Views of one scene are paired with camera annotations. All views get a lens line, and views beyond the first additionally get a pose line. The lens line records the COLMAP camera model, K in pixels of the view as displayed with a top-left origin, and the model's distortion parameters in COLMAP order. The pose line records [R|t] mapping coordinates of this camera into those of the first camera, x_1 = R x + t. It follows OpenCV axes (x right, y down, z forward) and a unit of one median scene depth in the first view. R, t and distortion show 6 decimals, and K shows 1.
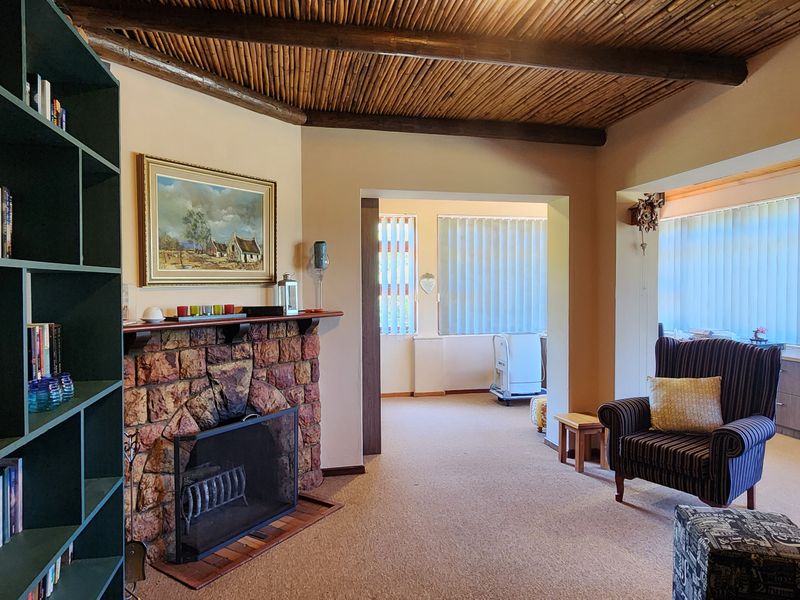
lens RADIAL K [[558.6, 0, 401.0], [0, 558.6, 299.3], [0, 0, 1]] dist [-0.011085, 0.003470]
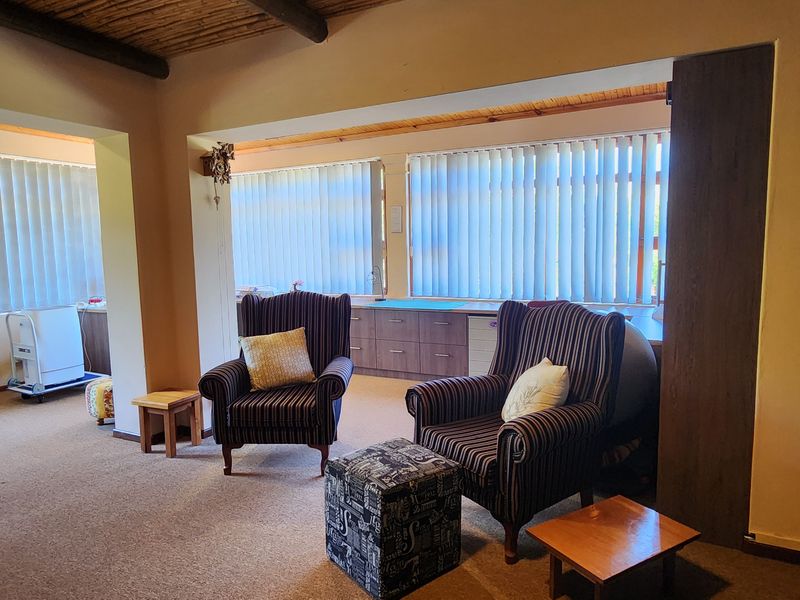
lens RADIAL K [[528.0, 0, 398.1], [0, 528.0, 300.5], [0, 0, 1]] dist [0.001136, -0.003374]
pose [[0.614655, -0.089855, 0.783661, -0.089218], [0.038269, 0.995718, 0.084154, 0.009812], [-0.787867, -0.021736, 0.615462, 0.219933]]
